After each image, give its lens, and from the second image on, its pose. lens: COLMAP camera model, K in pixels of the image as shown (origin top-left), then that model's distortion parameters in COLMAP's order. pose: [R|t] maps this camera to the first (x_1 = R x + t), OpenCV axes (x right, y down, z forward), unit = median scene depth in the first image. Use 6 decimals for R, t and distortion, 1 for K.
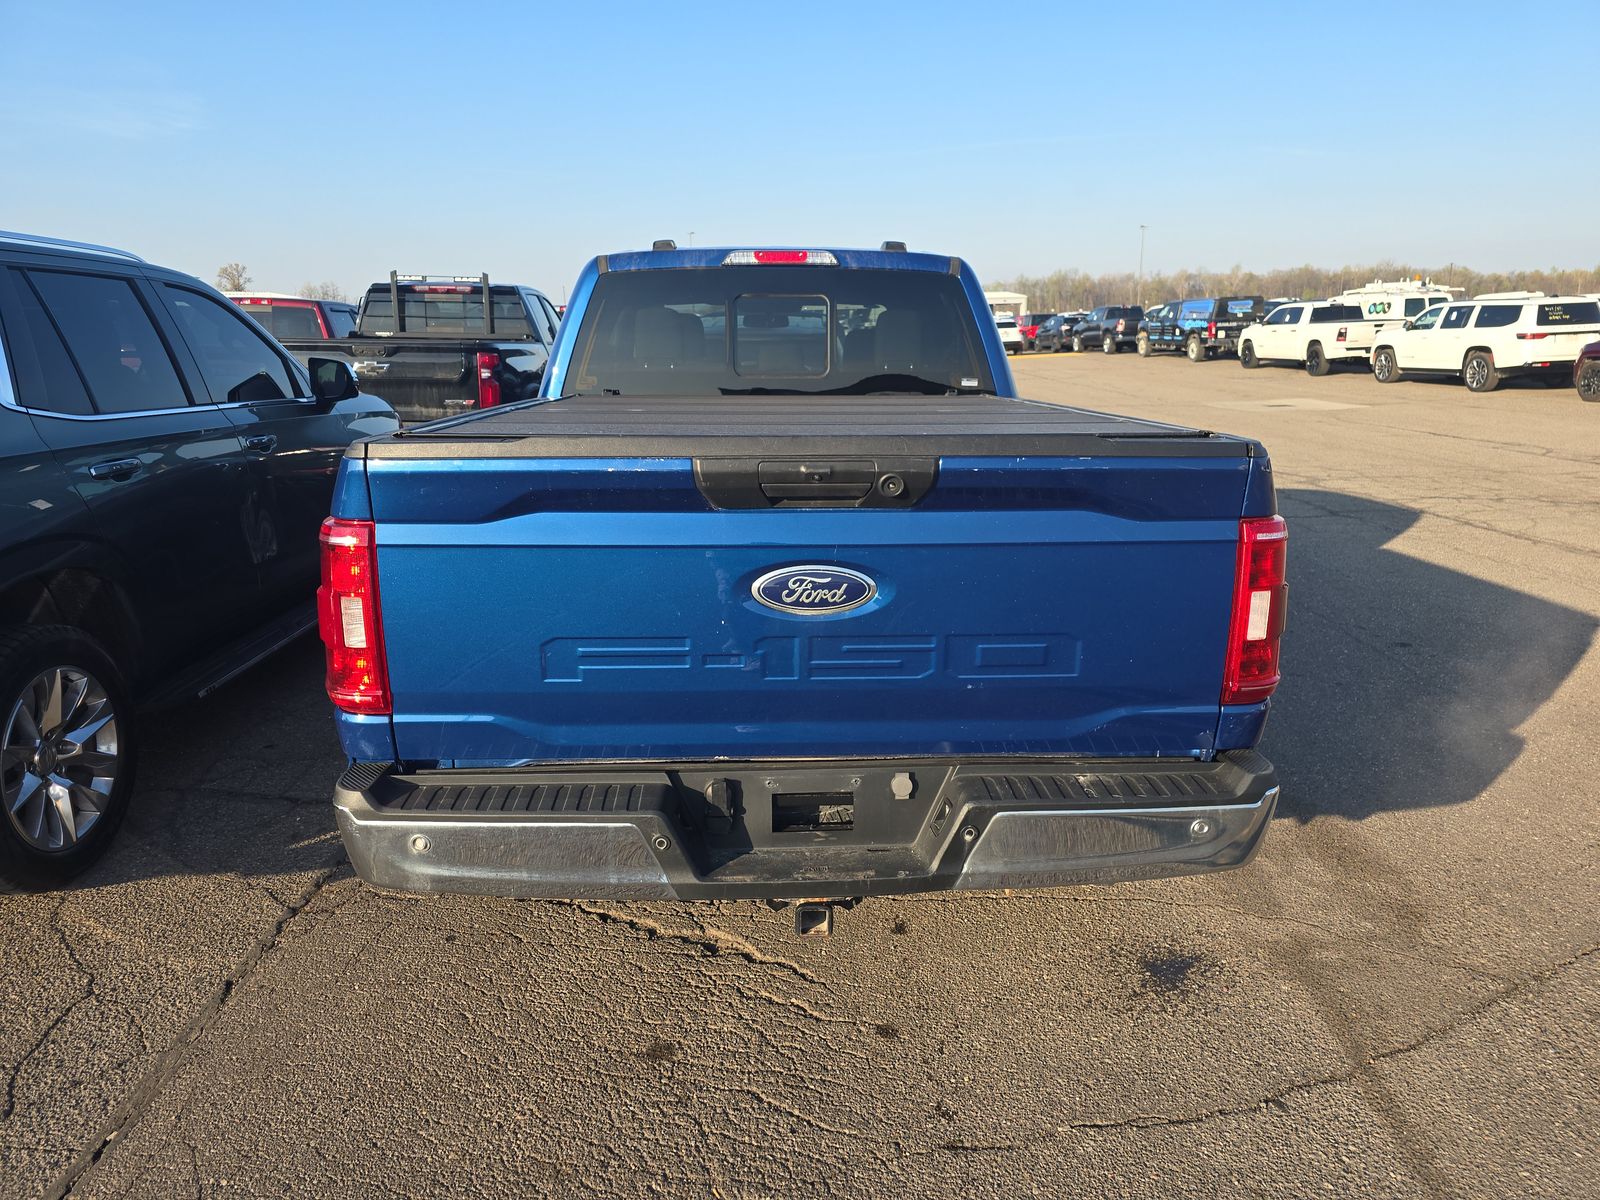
lens RADIAL K [[1101.8, 0, 790.3], [0, 1101.8, 543.9], [0, 0, 1]] dist [0.071014, -0.072294]
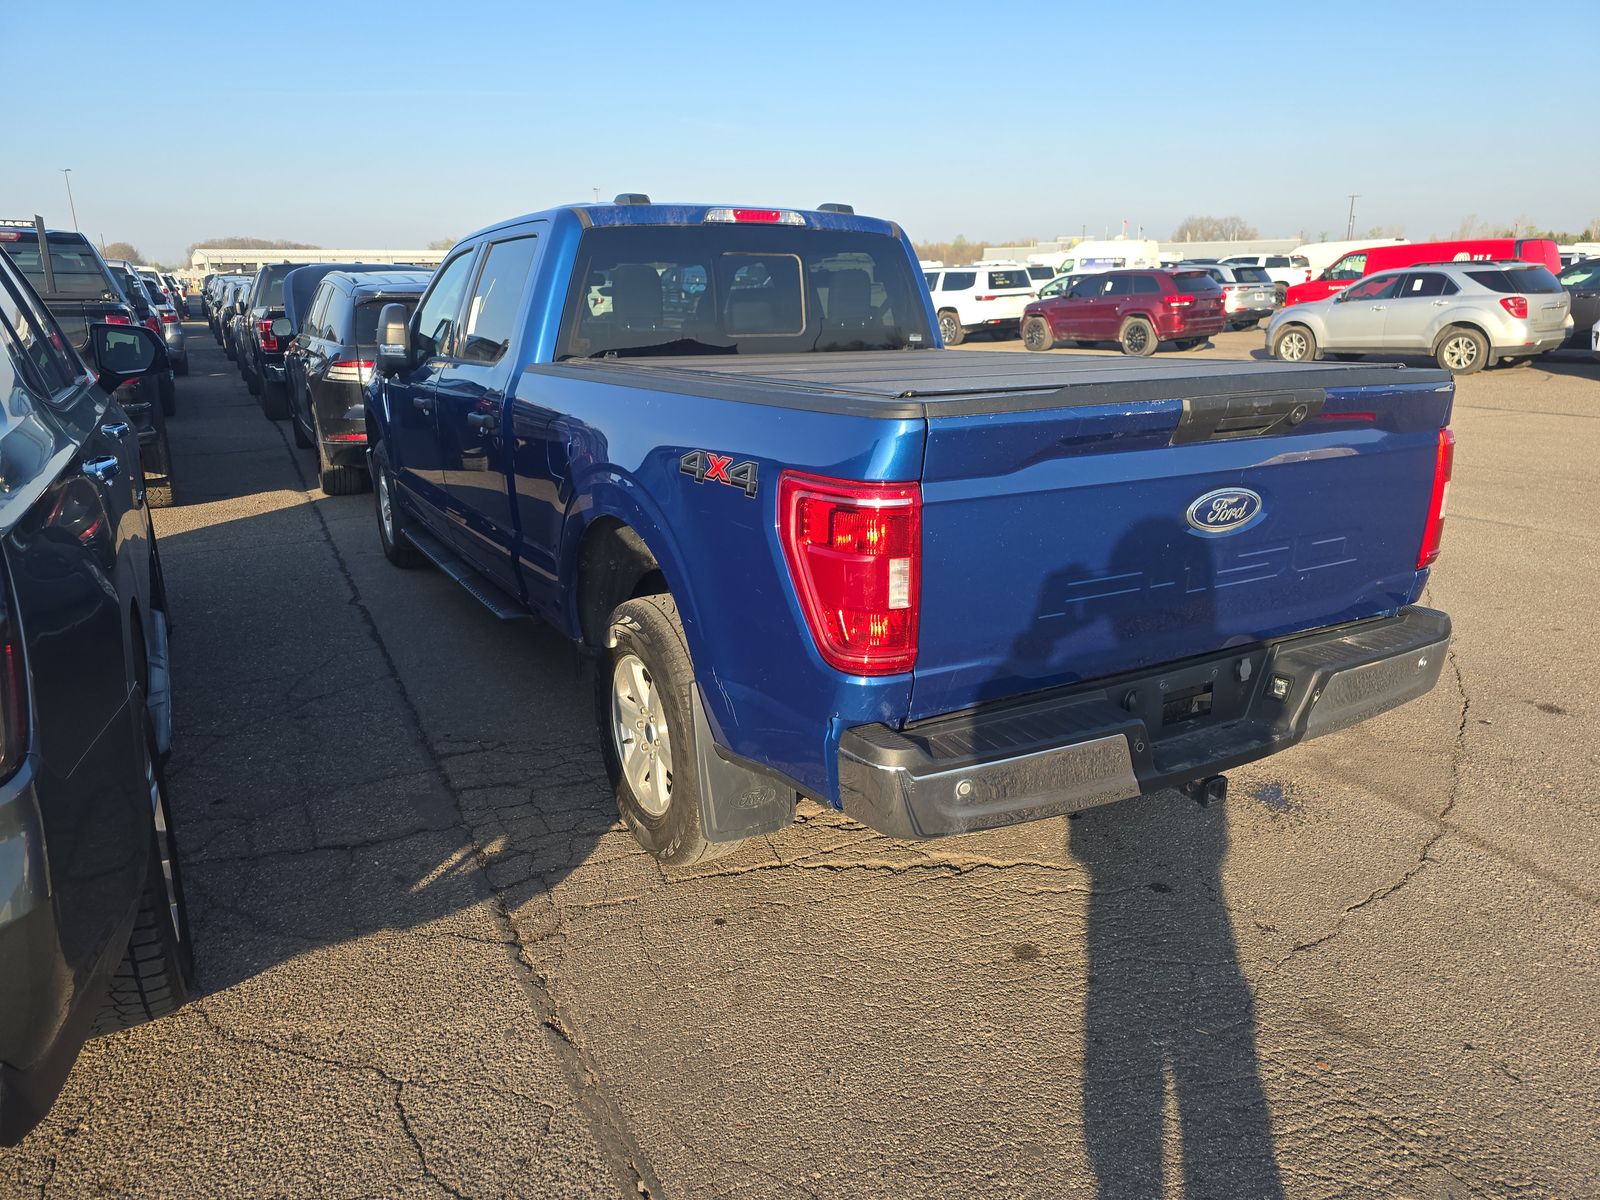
lens RADIAL K [[1111.0, 0, 789.1], [0, 1111.0, 546.6], [0, 0, 1]] dist [0.065654, -0.046371]
pose [[0.885477, -0.104925, 0.452683, -0.474456], [0.089859, 0.994450, 0.054729, -0.013040], [-0.455912, -0.007784, 0.889991, 0.079216]]
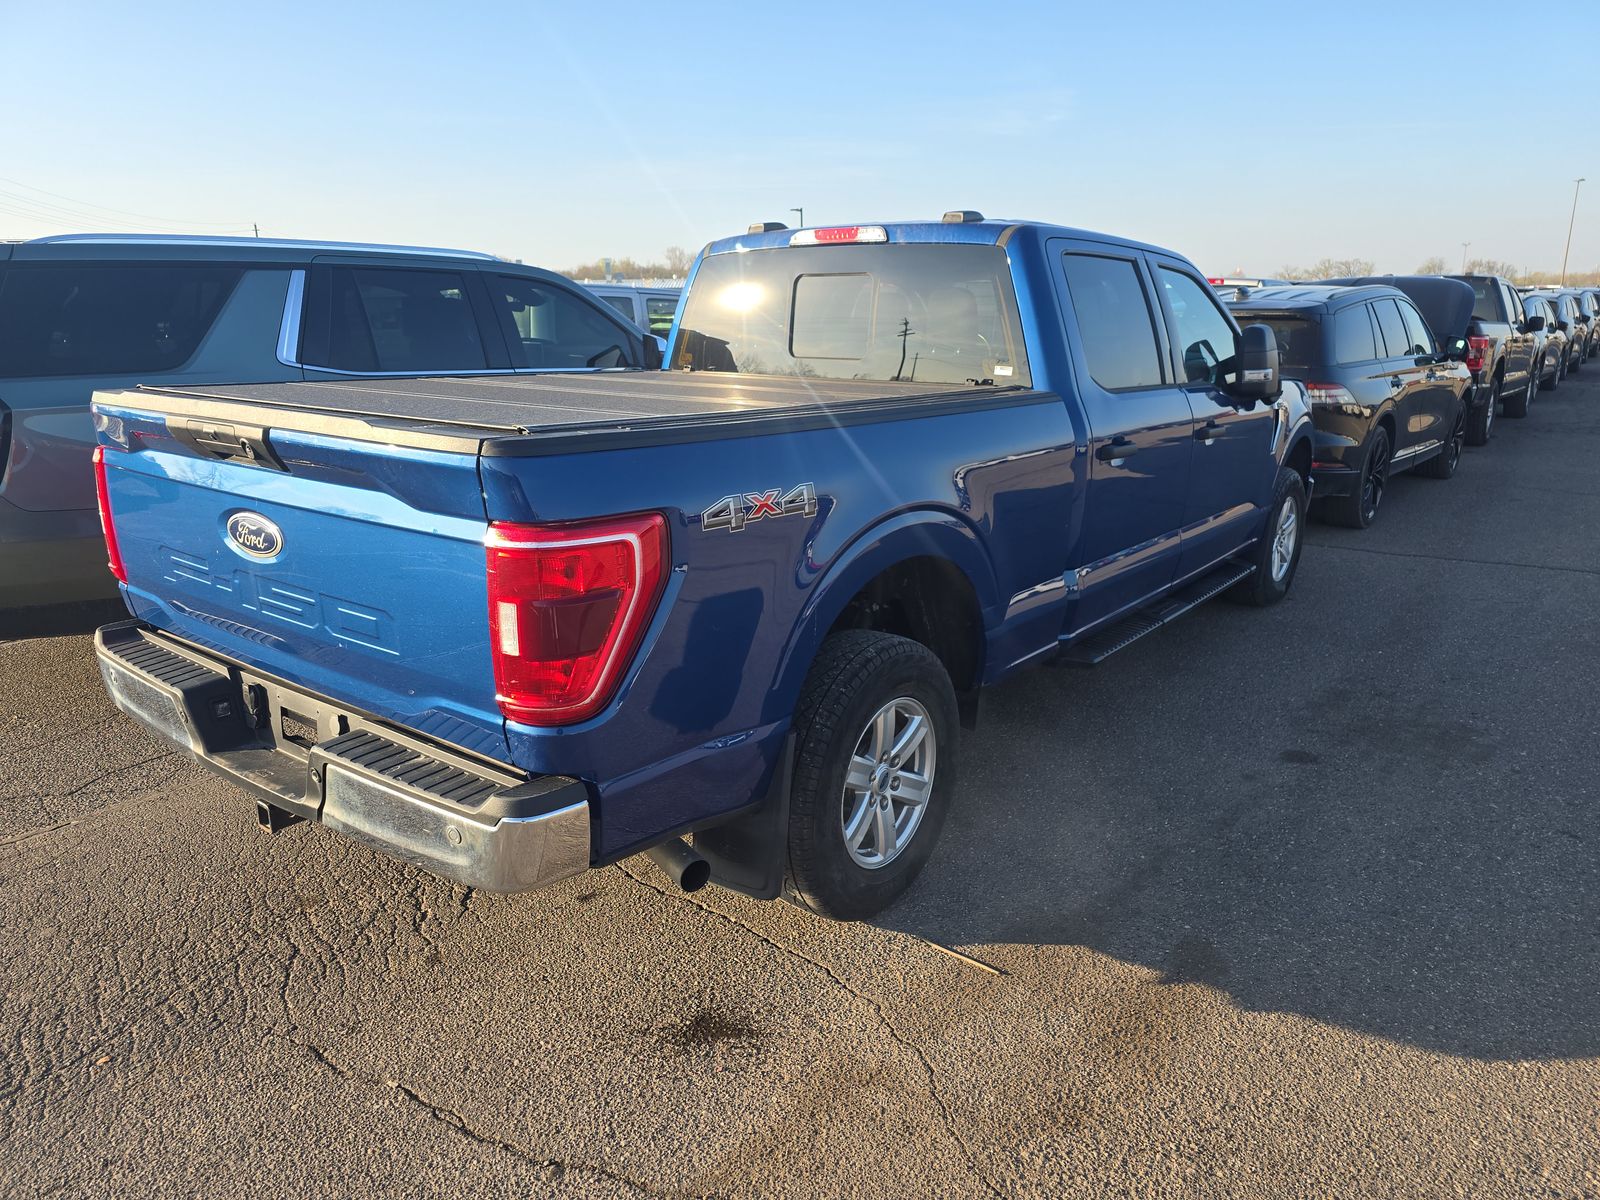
lens RADIAL K [[1111.0, 0, 789.1], [0, 1111.0, 546.6], [0, 0, 1]] dist [0.065654, -0.046371]
pose [[0.756380, 0.136193, -0.639797, 0.624172], [-0.121928, 0.990298, 0.066658, -0.048794], [0.642669, 0.027590, 0.765647, 0.230895]]
